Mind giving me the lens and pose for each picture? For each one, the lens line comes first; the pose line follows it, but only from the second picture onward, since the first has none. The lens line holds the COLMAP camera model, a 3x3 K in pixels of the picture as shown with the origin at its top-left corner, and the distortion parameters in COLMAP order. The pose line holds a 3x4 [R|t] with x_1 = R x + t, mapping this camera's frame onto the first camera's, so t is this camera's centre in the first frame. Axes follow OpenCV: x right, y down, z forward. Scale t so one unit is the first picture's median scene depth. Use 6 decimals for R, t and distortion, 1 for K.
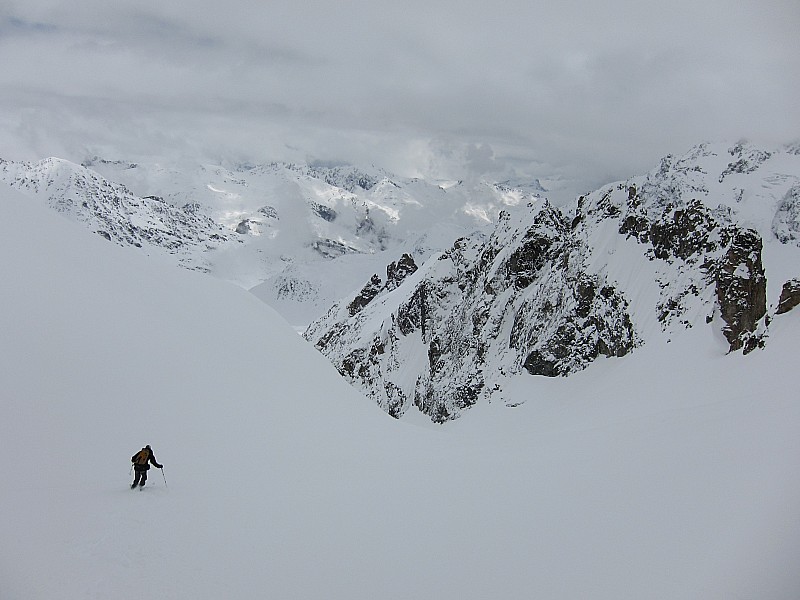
lens RADIAL K [[678.5, 0, 399.5], [0, 678.5, 299.8], [0, 0, 1]] dist [-0.062066, 0.020633]
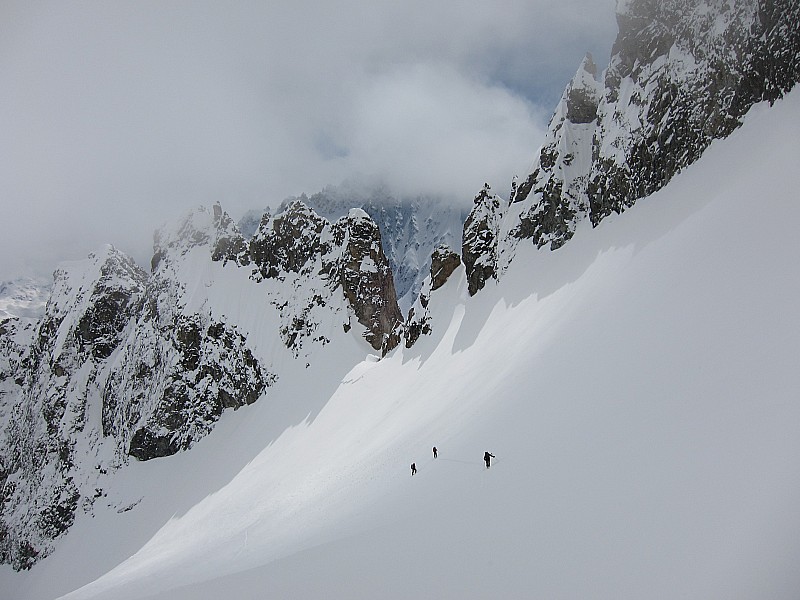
lens RADIAL K [[678.5, 0, 399.7], [0, 678.5, 299.8], [0, 0, 1]] dist [-0.062066, 0.020633]
pose [[0.797800, -0.166308, 0.579532, 0.020244], [0.236399, 0.970522, -0.046922, 0.039694], [-0.554645, 0.174435, 0.813598, 0.203671]]
